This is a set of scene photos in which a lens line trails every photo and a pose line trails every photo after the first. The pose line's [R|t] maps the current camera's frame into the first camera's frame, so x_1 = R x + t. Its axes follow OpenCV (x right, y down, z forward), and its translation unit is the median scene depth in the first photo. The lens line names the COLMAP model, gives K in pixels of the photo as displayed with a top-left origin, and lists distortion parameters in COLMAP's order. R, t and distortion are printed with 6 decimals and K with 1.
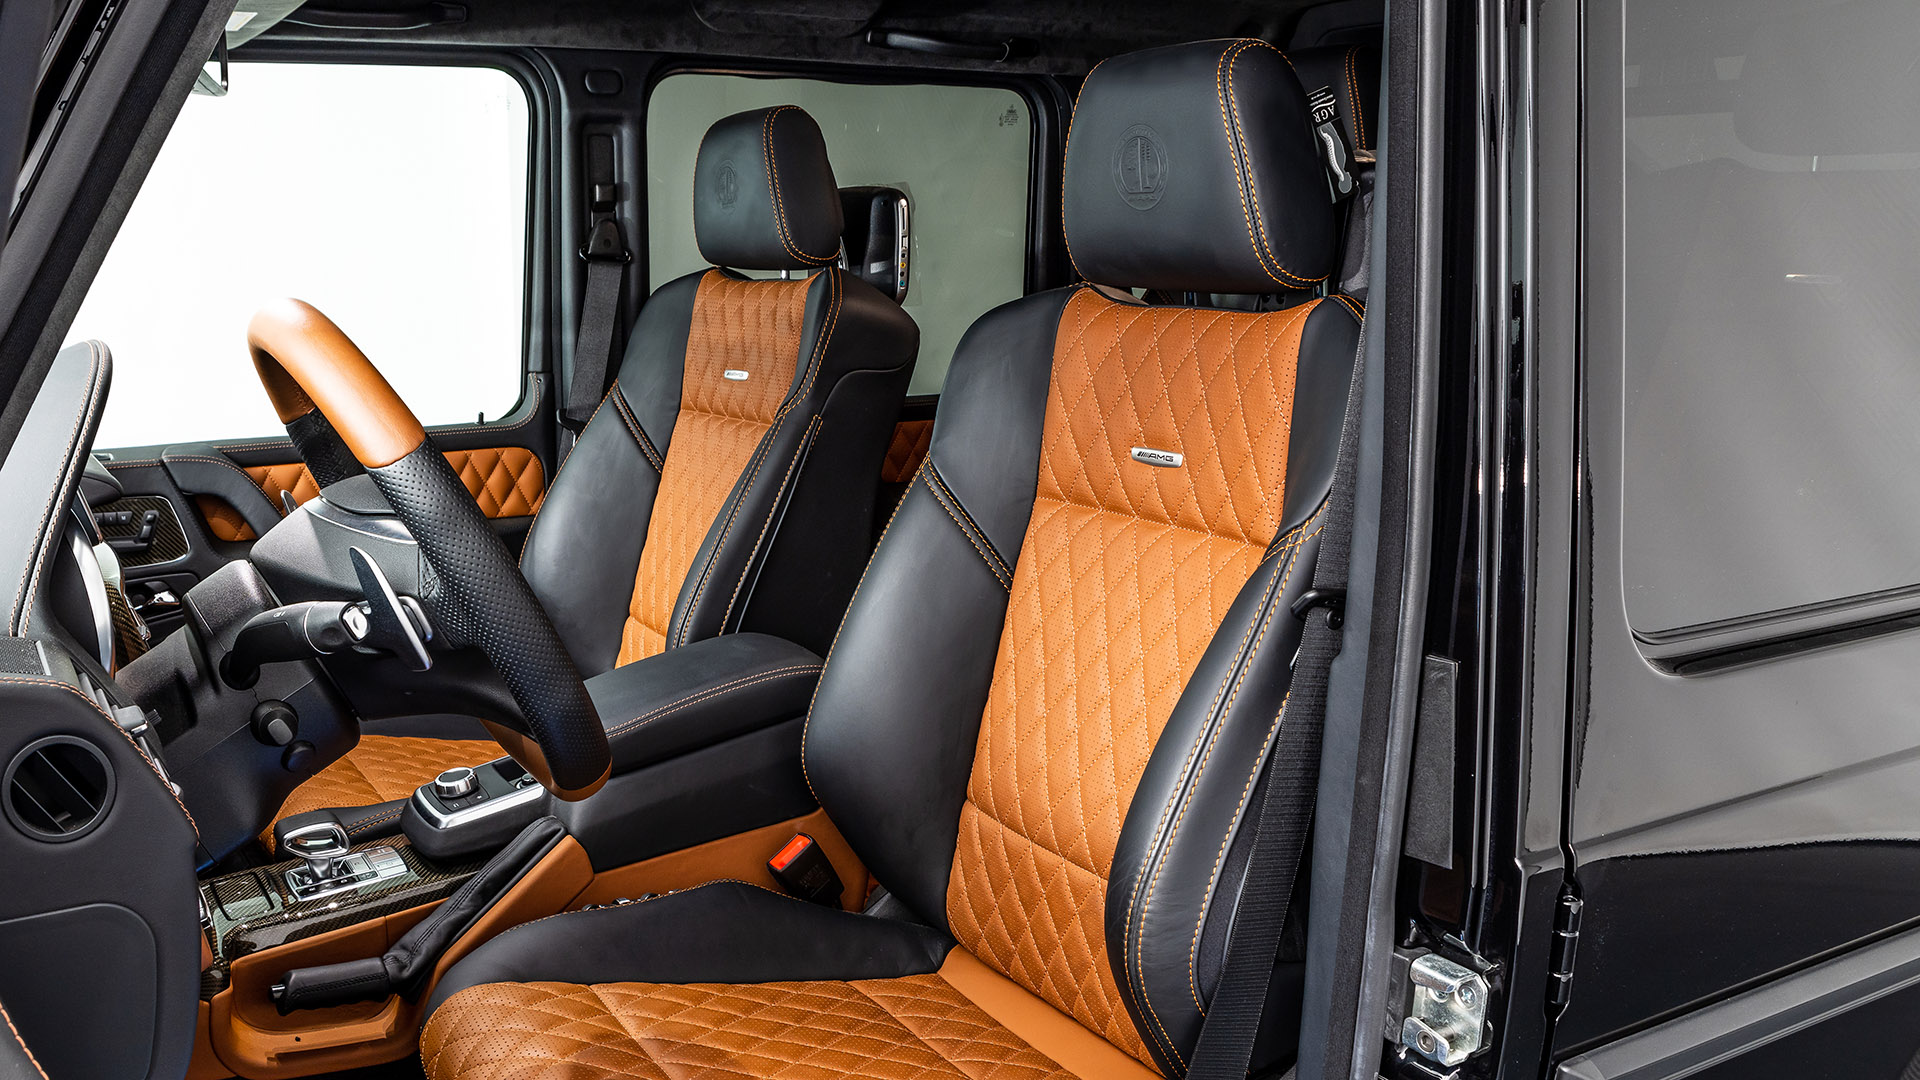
lens RADIAL K [[1589.3, 0, 774.0], [0, 1589.3, 684.5], [0, 0, 1]] dist [-0.099529, -0.075599]
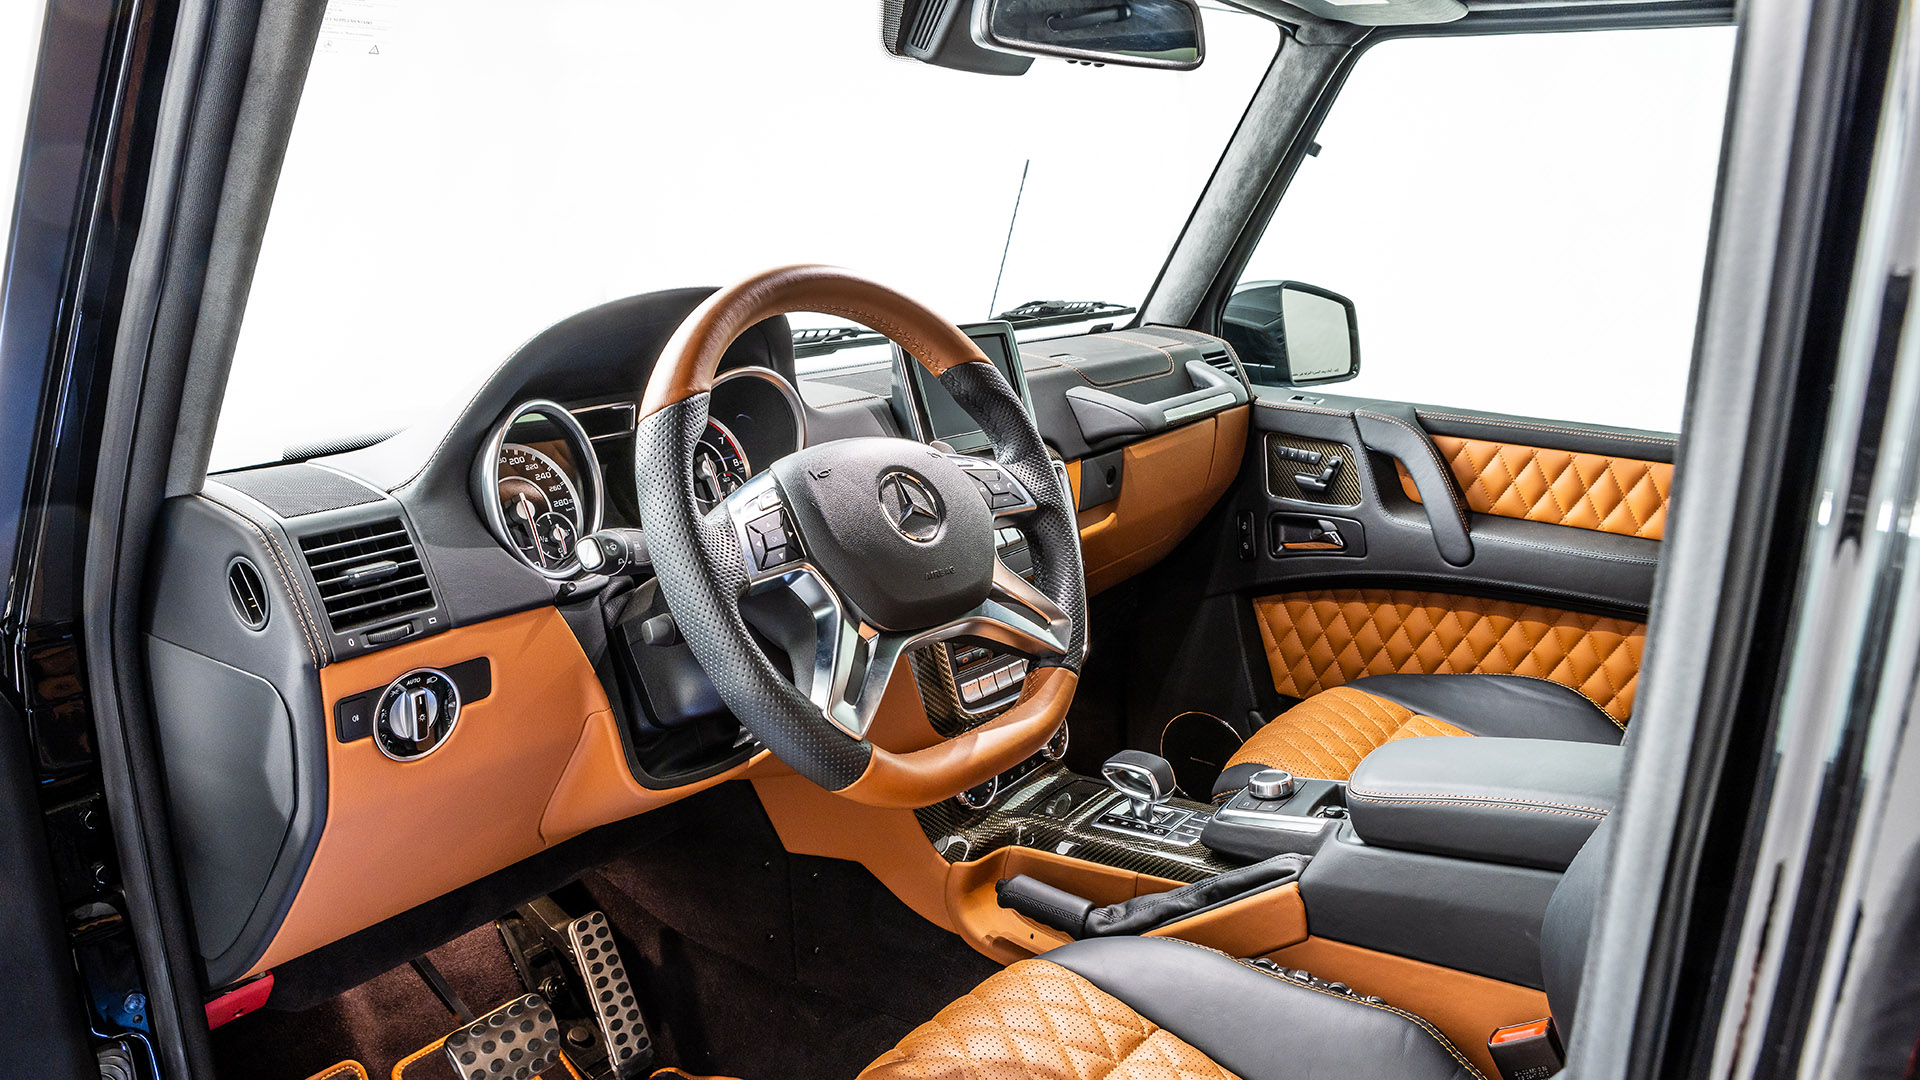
lens RADIAL K [[1344.9, 0, 958.3], [0, 1344.9, 577.4], [0, 0, 1]] dist [-0.098877, 0.003561]
pose [[0.446149, 0.261938, -0.855768, 0.290039], [-0.261675, 0.952603, 0.155156, -0.103178], [0.855849, 0.154710, 0.493545, 0.320553]]
